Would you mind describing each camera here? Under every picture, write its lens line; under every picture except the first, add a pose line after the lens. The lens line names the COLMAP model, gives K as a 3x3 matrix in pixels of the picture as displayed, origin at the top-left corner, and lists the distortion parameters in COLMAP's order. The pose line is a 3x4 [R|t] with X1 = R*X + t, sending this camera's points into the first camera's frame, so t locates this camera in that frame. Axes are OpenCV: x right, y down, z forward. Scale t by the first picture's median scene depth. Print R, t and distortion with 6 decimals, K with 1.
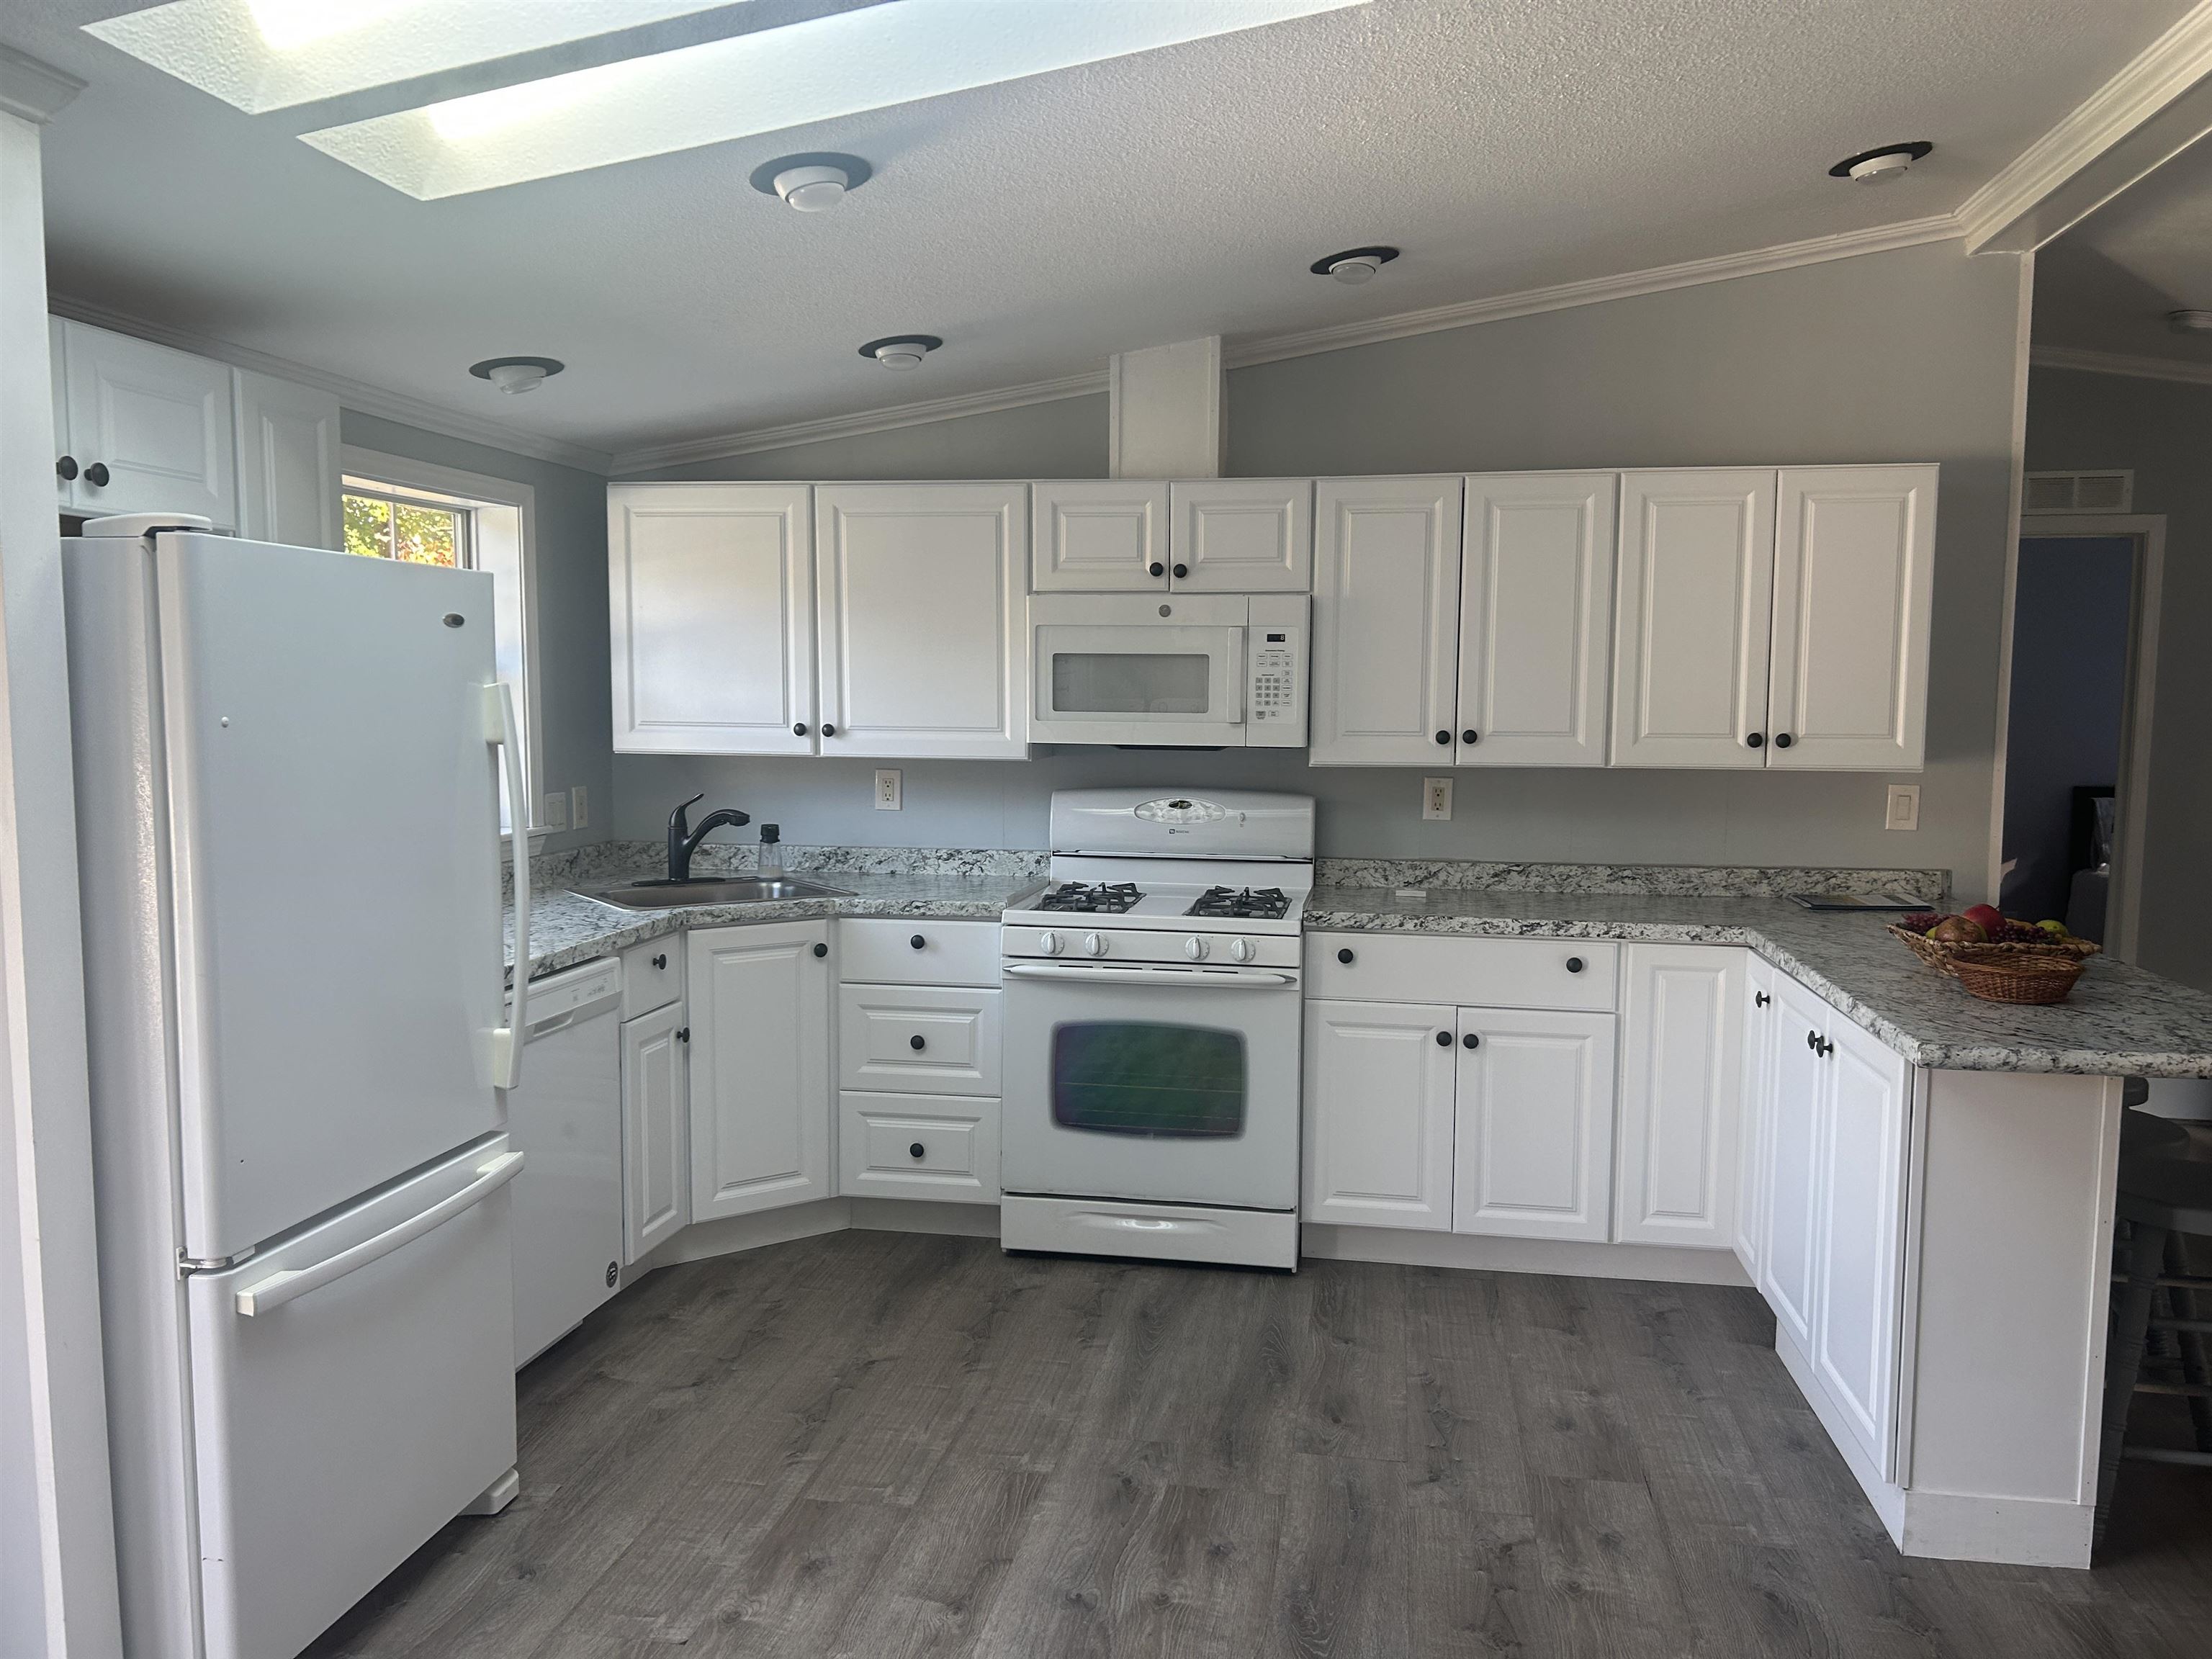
lens RADIAL K [[1663.1, 0, 1098.0], [0, 1663.1, 843.3], [0, 0, 1]] dist [0.077668, -0.099440]
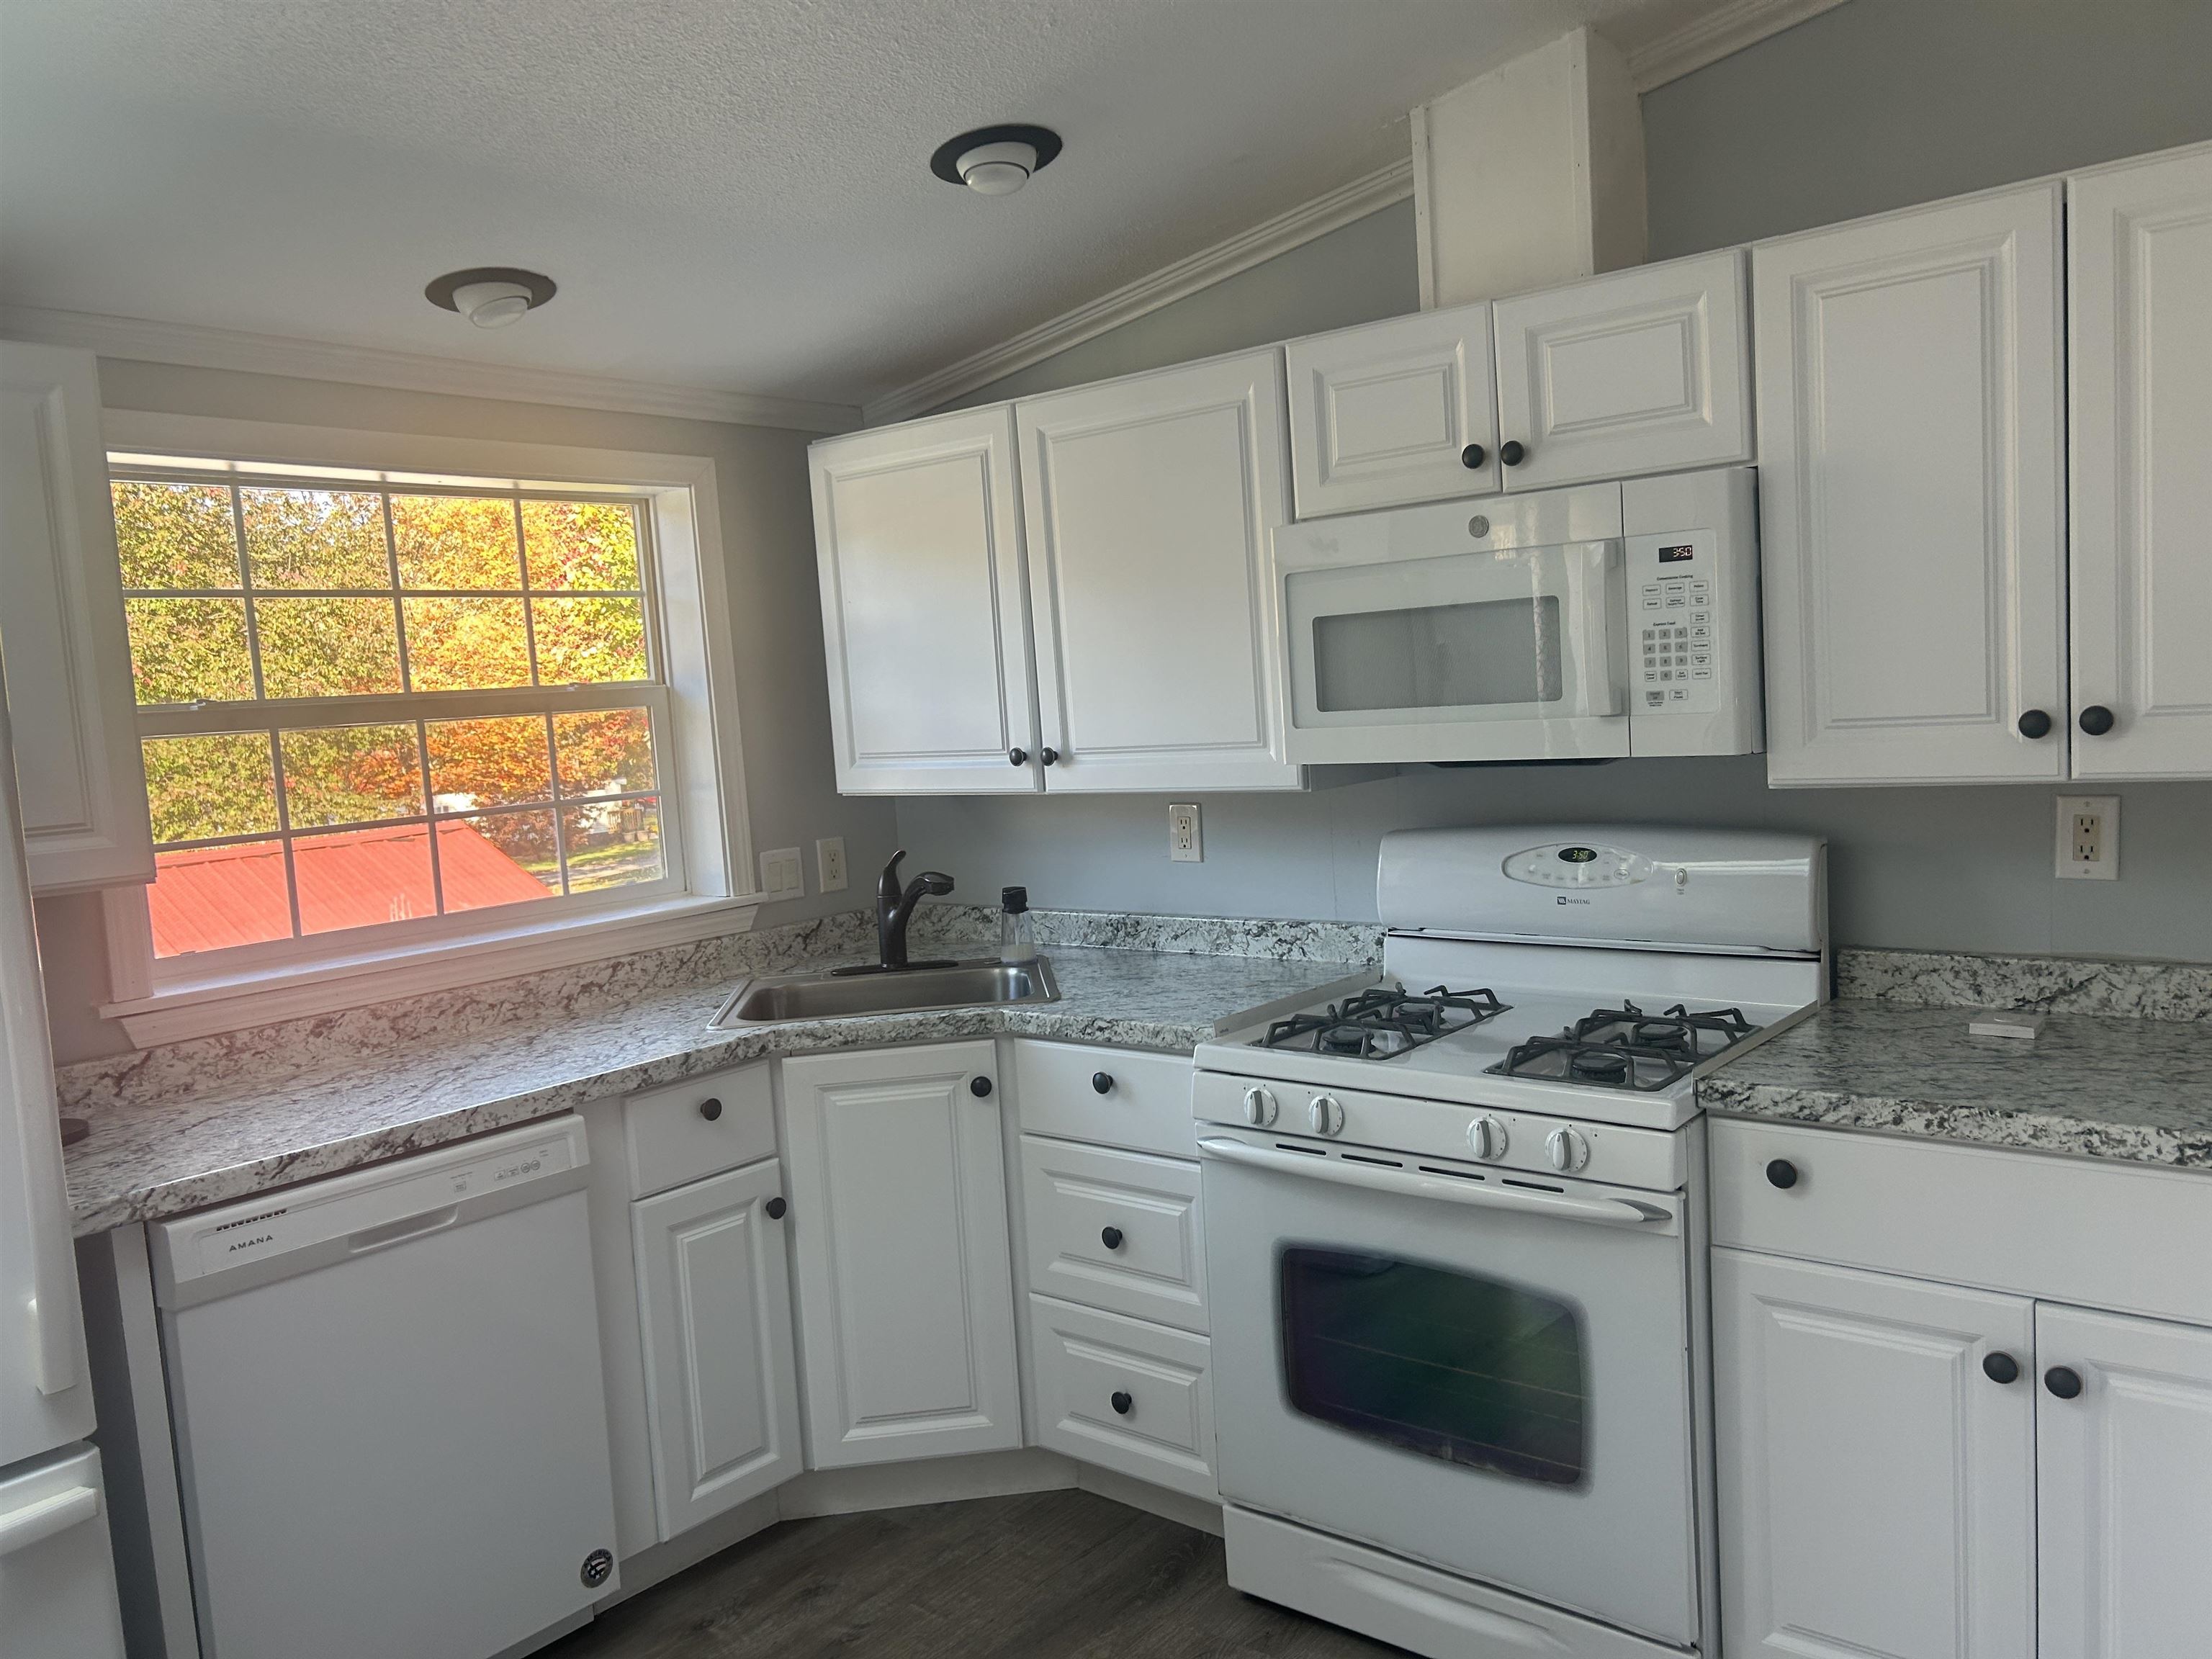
lens RADIAL K [[1652.6, 0, 1115.7], [0, 1652.6, 841.1], [0, 0, 1]] dist [0.077038, -0.106375]
pose [[0.869741, -0.016706, -0.493225, 0.211732], [0.023592, 0.999692, 0.007741, -0.038915], [0.492943, -0.018369, 0.869867, 0.437696]]
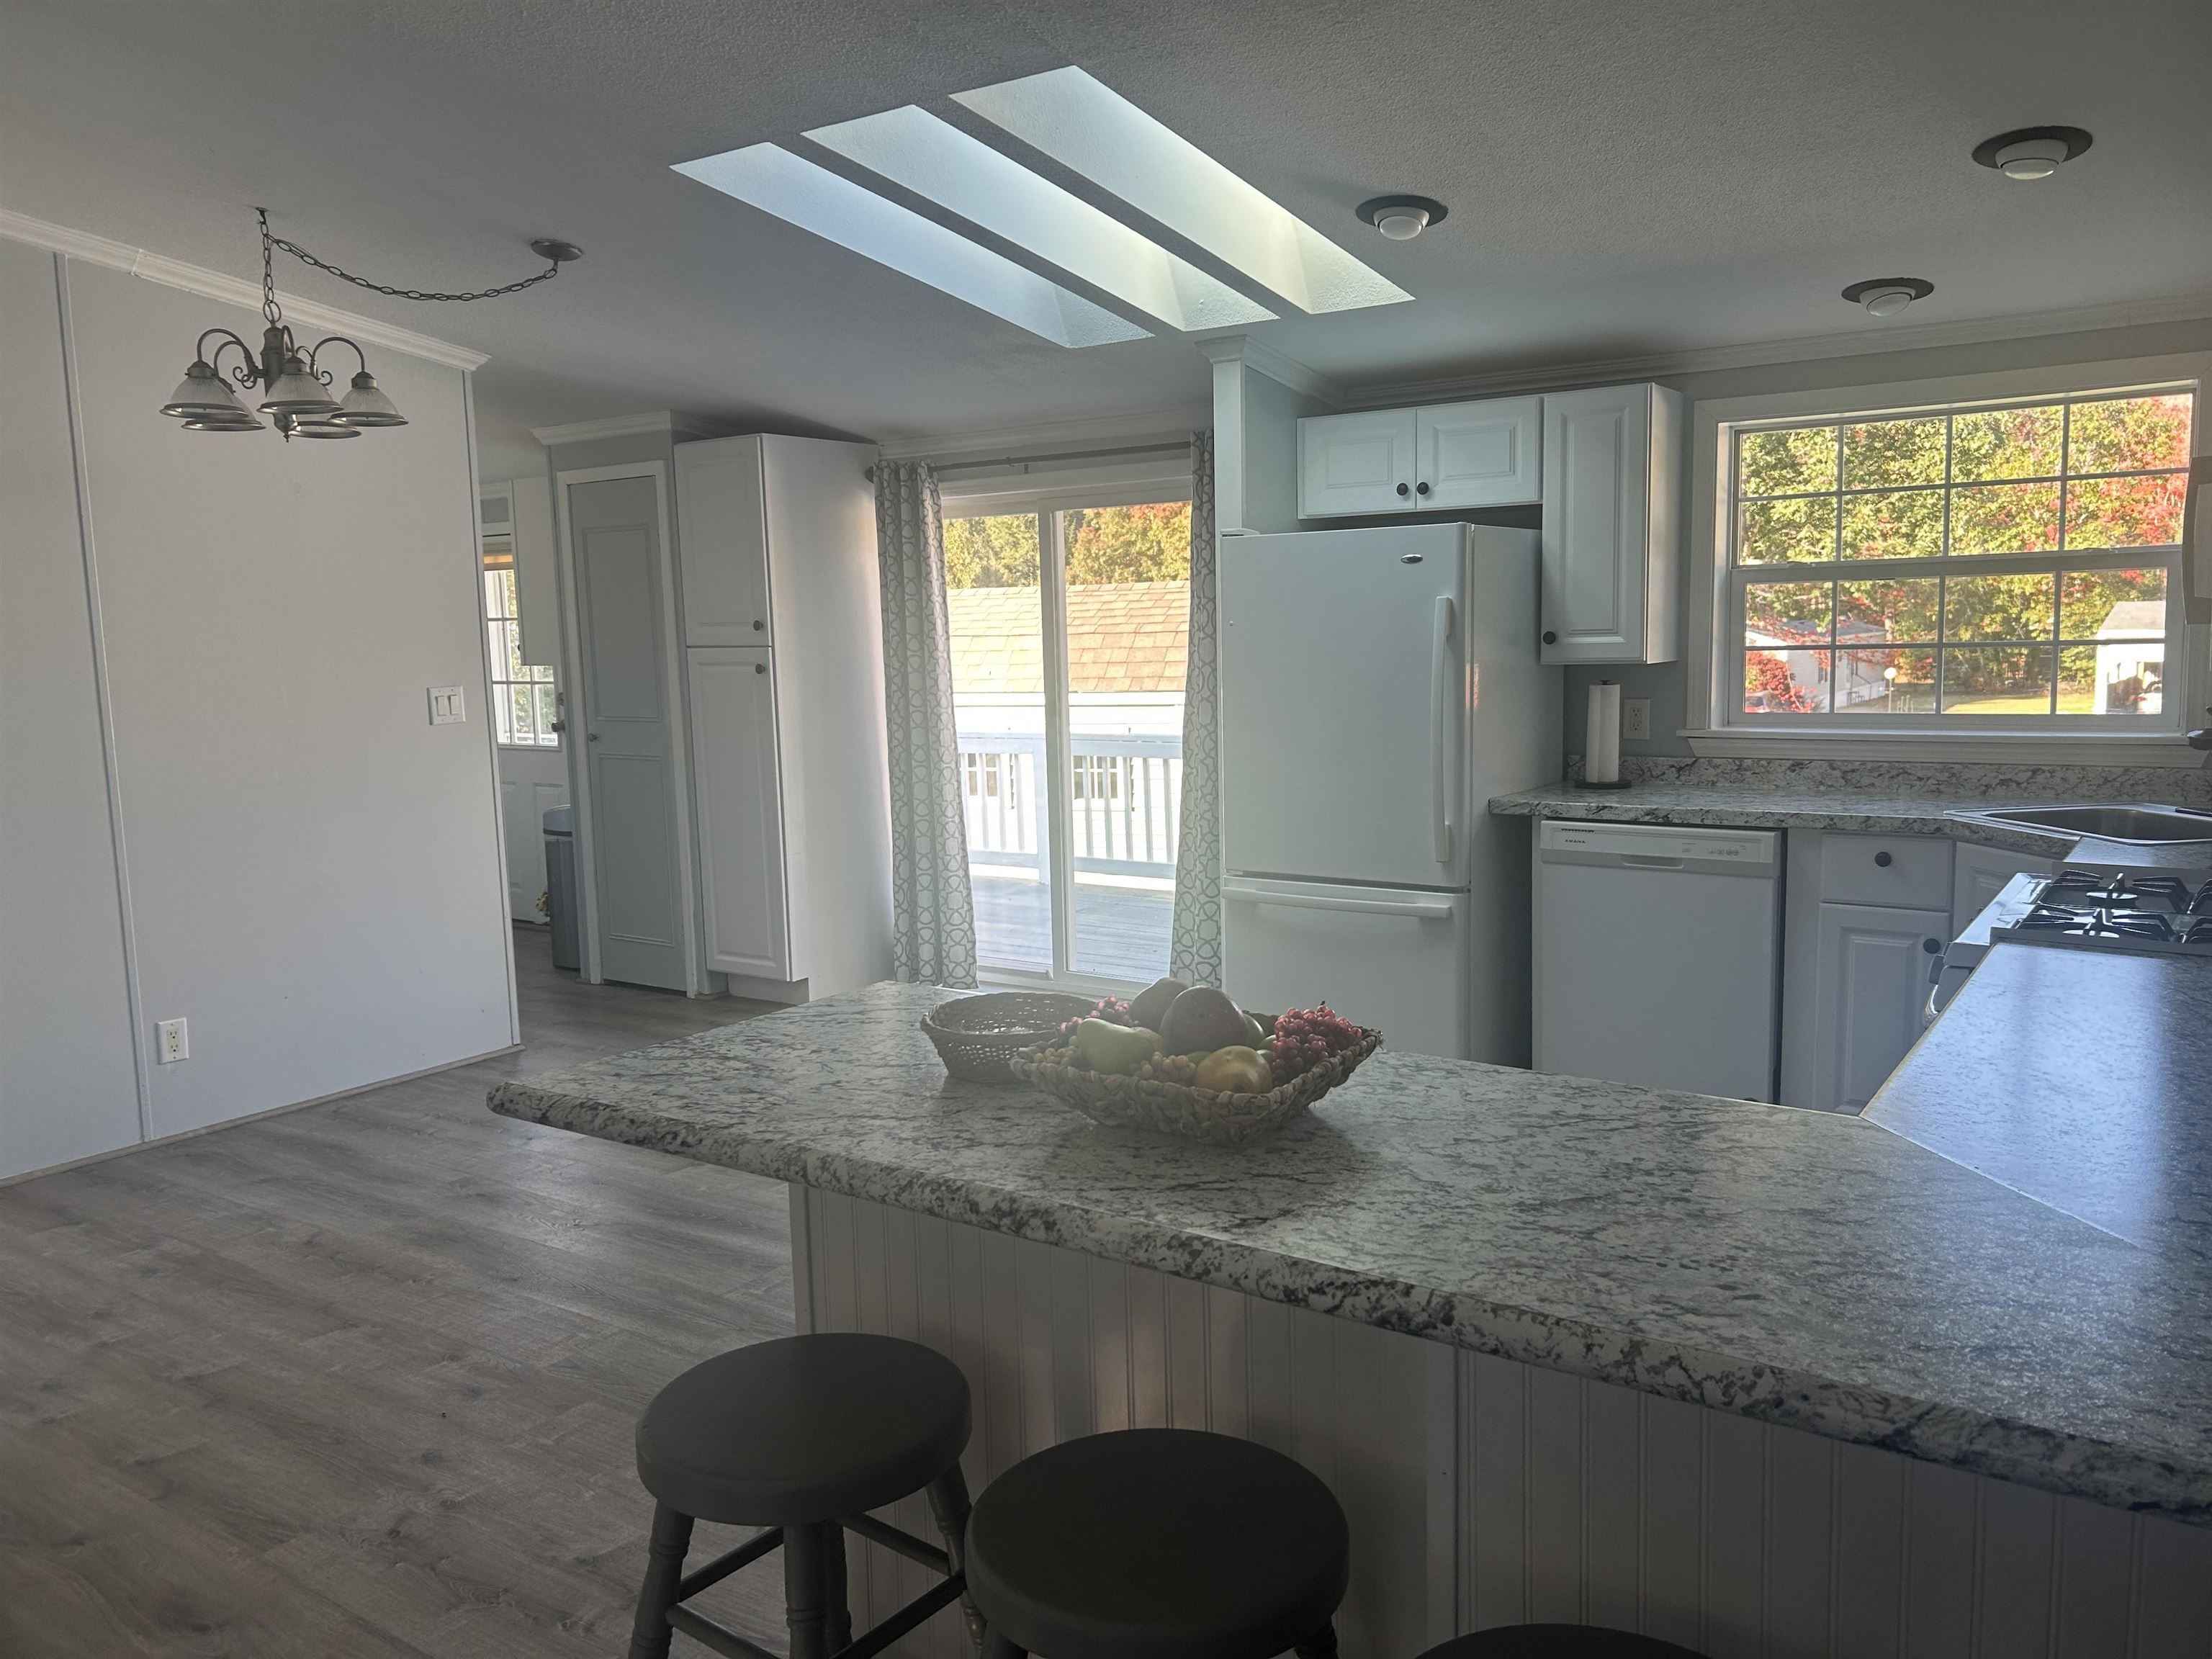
lens RADIAL K [[1652.6, 0, 1115.7], [0, 1652.6, 841.1], [0, 0, 1]] dist [0.077038, -0.106375]
pose [[-0.421520, 0.125385, -0.898109, 0.766283], [-0.061095, 0.984218, 0.166081, -0.072078], [0.904759, 0.124876, -0.407207, 0.904393]]
